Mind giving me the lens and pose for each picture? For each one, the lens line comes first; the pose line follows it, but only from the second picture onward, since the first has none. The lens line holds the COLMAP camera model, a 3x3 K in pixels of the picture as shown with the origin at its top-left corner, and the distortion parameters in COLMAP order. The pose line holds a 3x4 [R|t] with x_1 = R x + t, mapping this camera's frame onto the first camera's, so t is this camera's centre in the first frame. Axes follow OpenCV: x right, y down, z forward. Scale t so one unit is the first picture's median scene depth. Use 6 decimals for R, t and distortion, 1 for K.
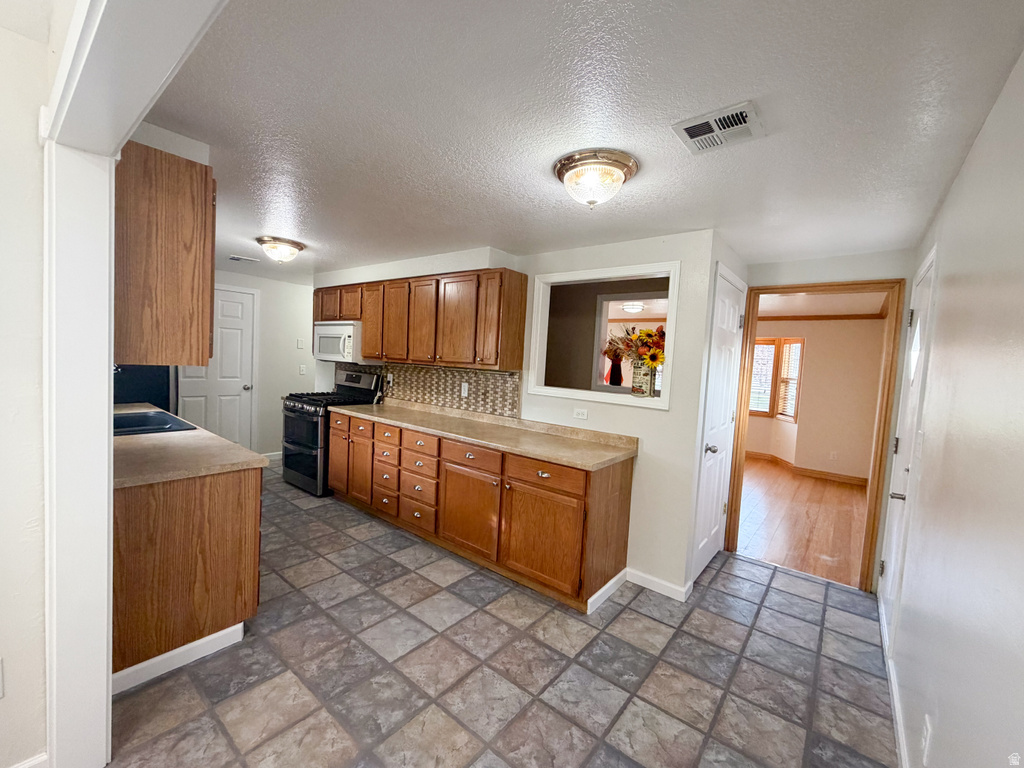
lens RADIAL K [[410.7, 0, 503.2], [0, 410.7, 382.9], [0, 0, 1]] dist [0.000362, 0.000148]
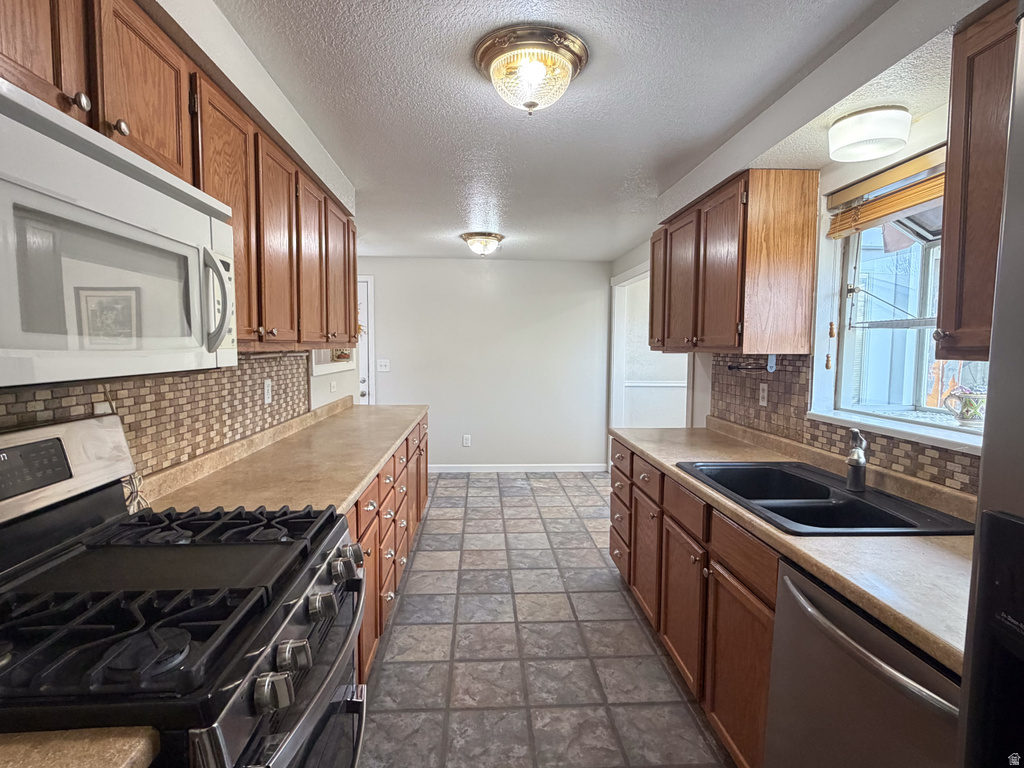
lens RADIAL K [[556.7, 0, 506.9], [0, 556.7, 383.2], [0, 0, 1]] dist [0.000047, 0.000040]
pose [[-0.672281, -0.111284, 0.731884, -1.356100], [0.000390, 0.988584, 0.150673, -0.168811], [-0.740296, 0.101580, -0.664562, 2.001684]]
